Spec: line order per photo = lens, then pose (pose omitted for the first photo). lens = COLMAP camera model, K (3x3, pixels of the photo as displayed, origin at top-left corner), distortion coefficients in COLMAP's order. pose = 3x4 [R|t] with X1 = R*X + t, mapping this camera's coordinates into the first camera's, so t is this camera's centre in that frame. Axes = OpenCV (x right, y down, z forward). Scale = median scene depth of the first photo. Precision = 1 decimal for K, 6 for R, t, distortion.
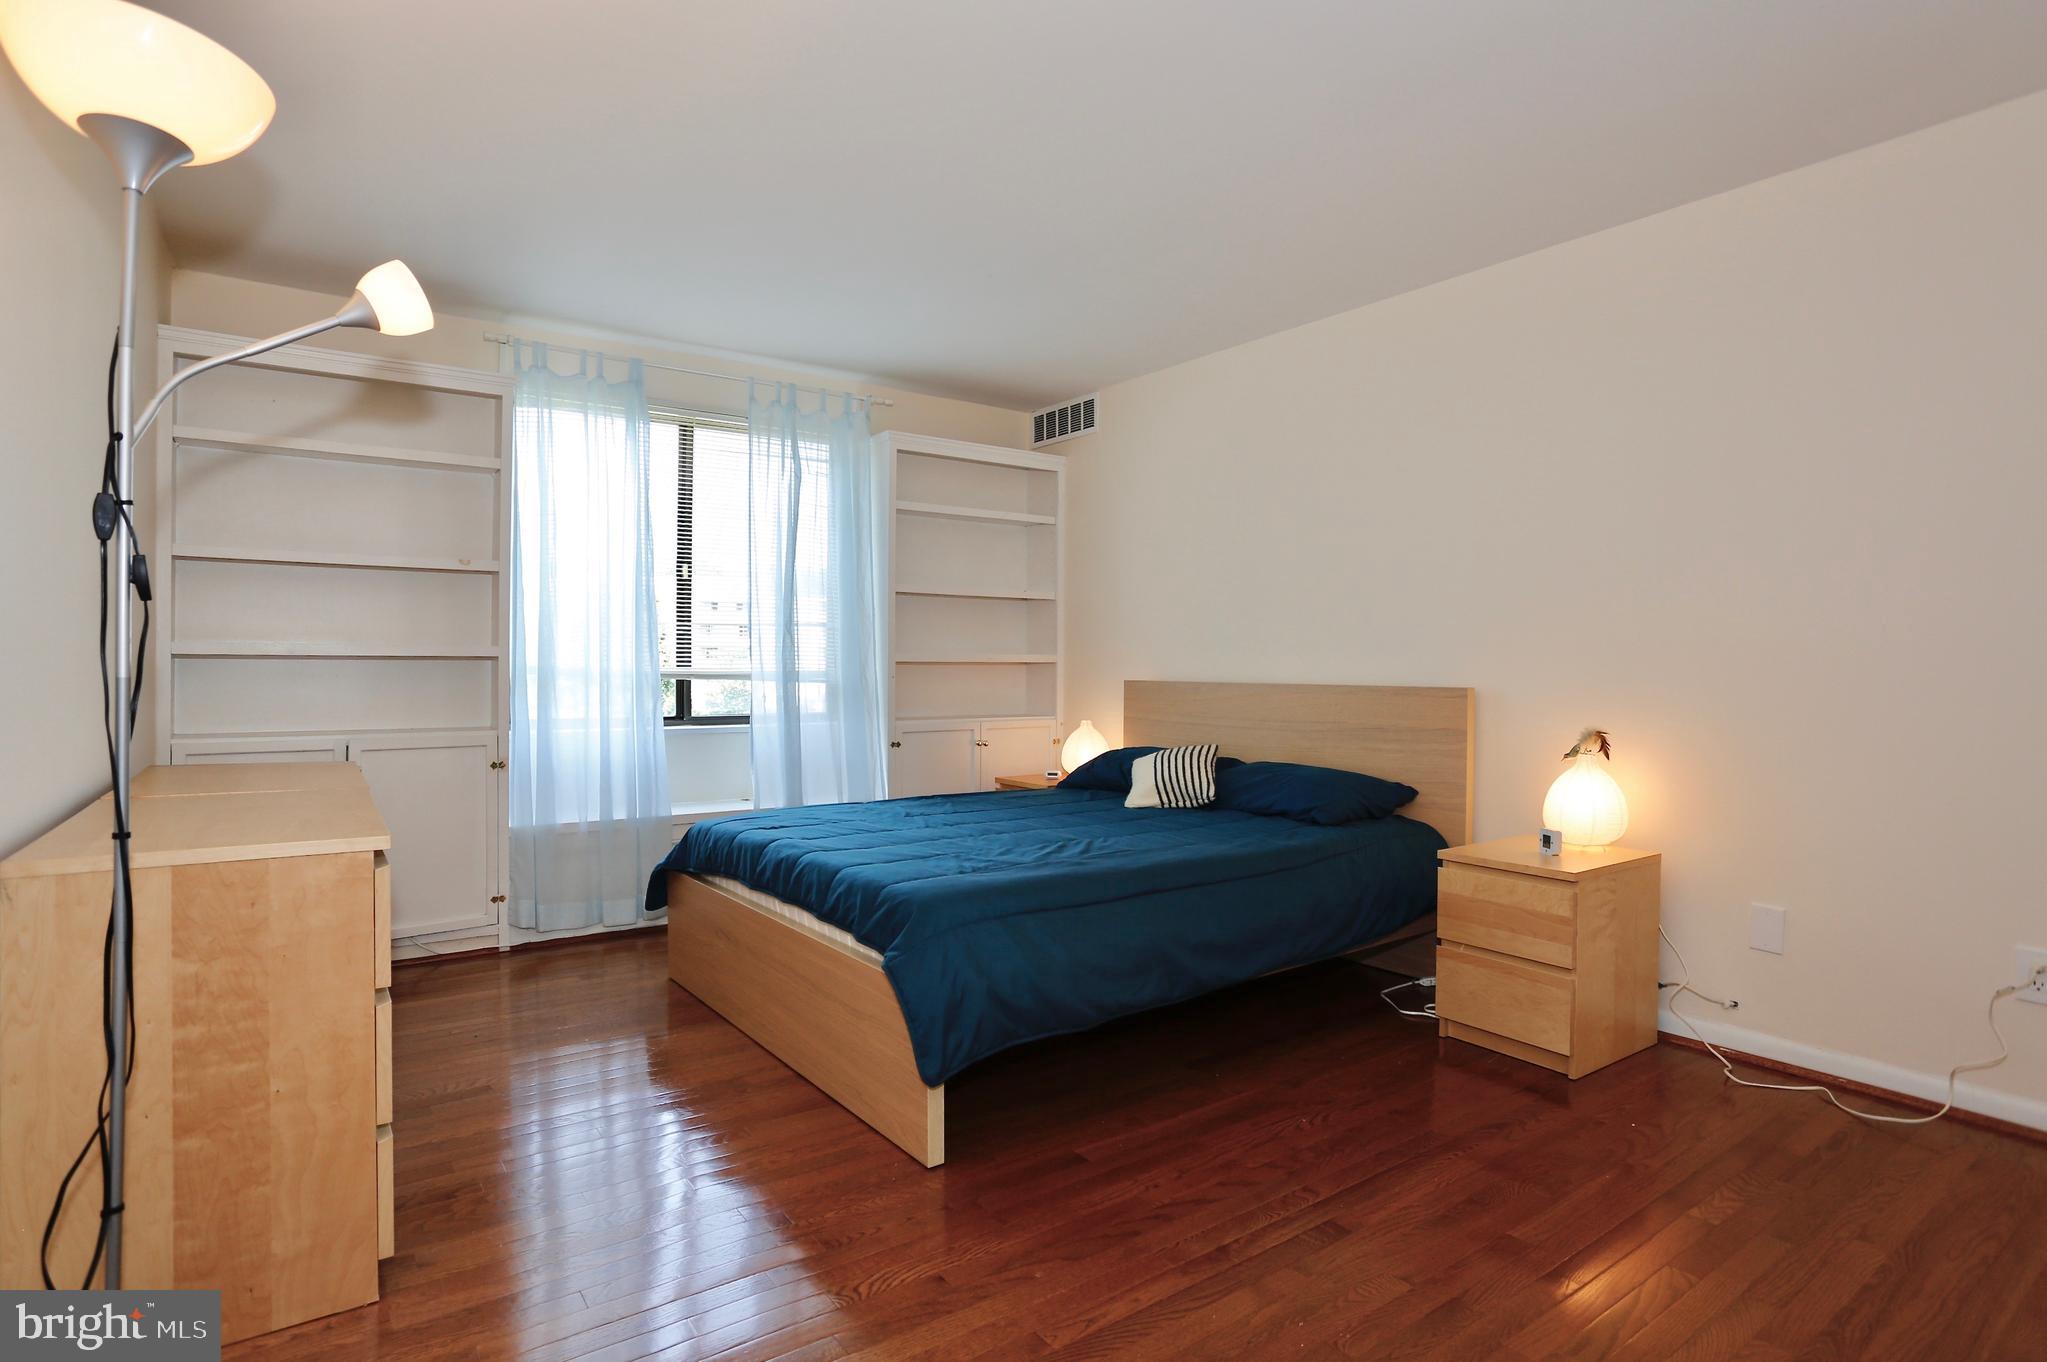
lens RADIAL K [[1073.0, 0, 1024.3], [0, 1073.0, 652.5], [0, 0, 1]] dist [-0.036711, 0.000623]
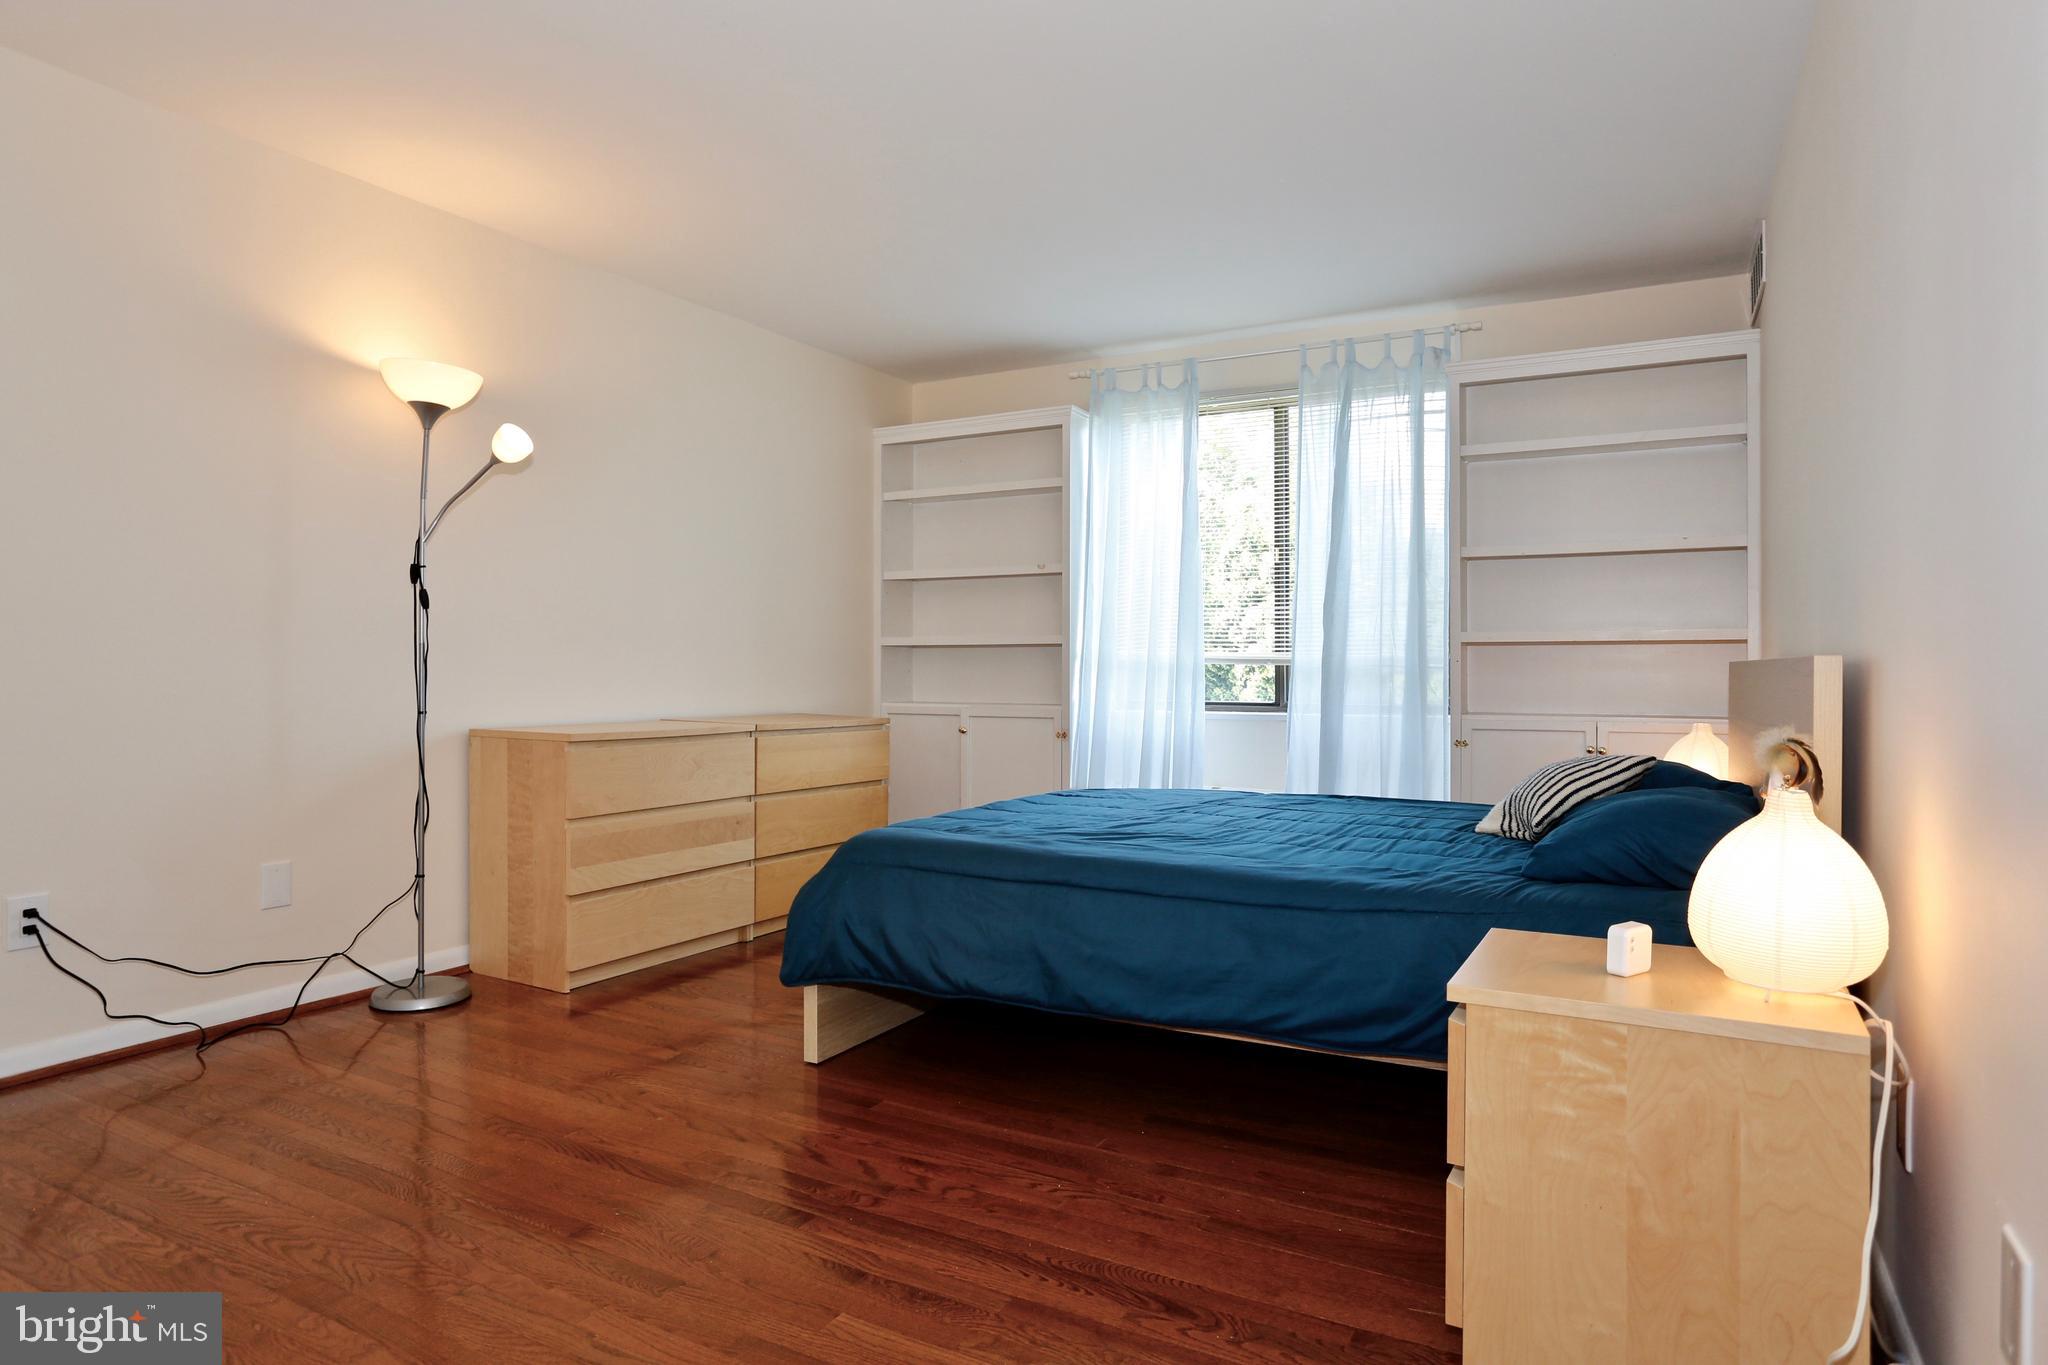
lens RADIAL K [[1177.9, 0, 998.7], [0, 1177.9, 668.4], [0, 0, 1]] dist [-0.063422, 0.044566]
pose [[0.409927, -0.002340, -0.912115, 0.664218], [0.008561, 0.999963, 0.001283, 0.029113], [0.912078, -0.008335, 0.409932, 0.378110]]
